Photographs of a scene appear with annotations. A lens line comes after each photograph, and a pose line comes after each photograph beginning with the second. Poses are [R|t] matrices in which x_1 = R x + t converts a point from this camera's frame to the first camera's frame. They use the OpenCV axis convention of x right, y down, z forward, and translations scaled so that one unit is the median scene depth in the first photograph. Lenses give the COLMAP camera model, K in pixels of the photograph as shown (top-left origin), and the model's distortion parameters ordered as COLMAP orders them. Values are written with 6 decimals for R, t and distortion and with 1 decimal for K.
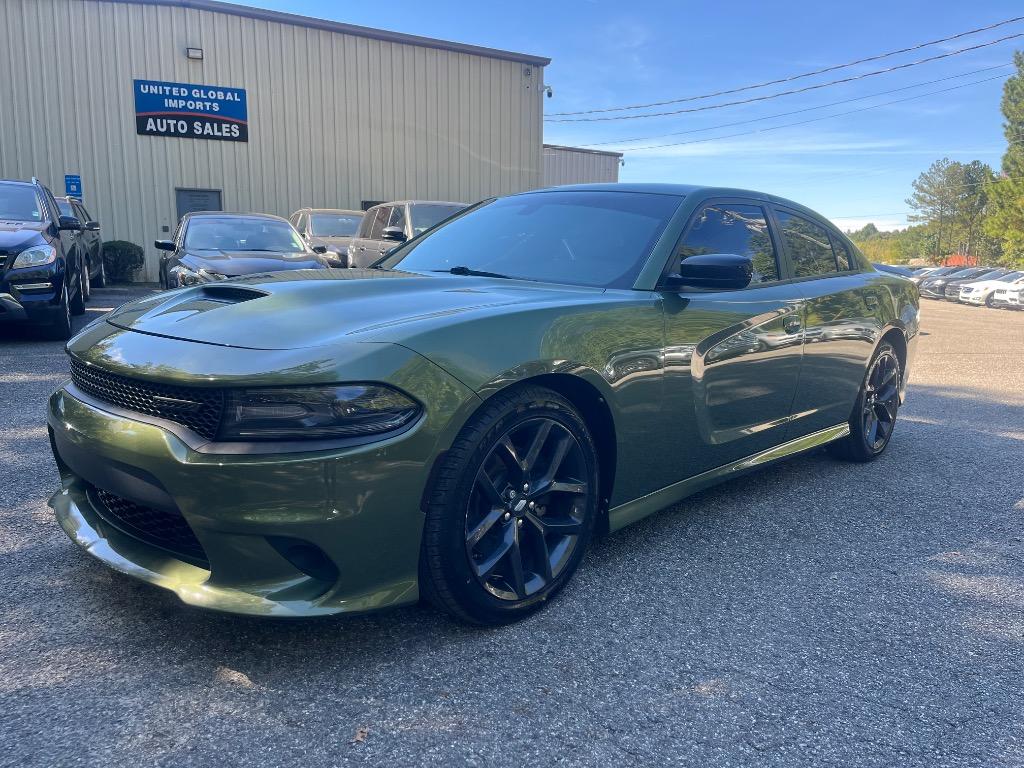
lens RADIAL K [[805.9, 0, 511.9], [0, 805.9, 383.6], [0, 0, 1]] dist [0.011223, -0.005663]
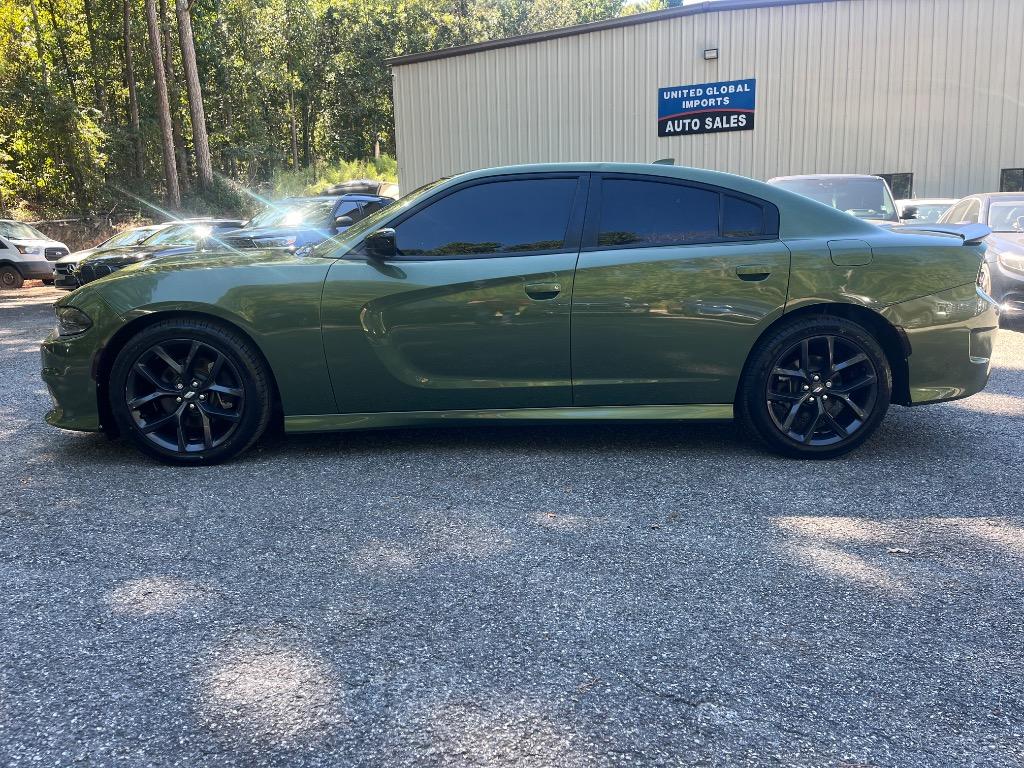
lens RADIAL K [[805.9, 0, 512.4], [0, 805.9, 382.2], [0, 0, 1]] dist [0.011223, -0.005663]
pose [[0.719443, 0.076297, -0.690349, 0.197713], [-0.065329, 0.996975, 0.042103, 0.002450], [0.691473, 0.014810, 0.722251, 0.038520]]
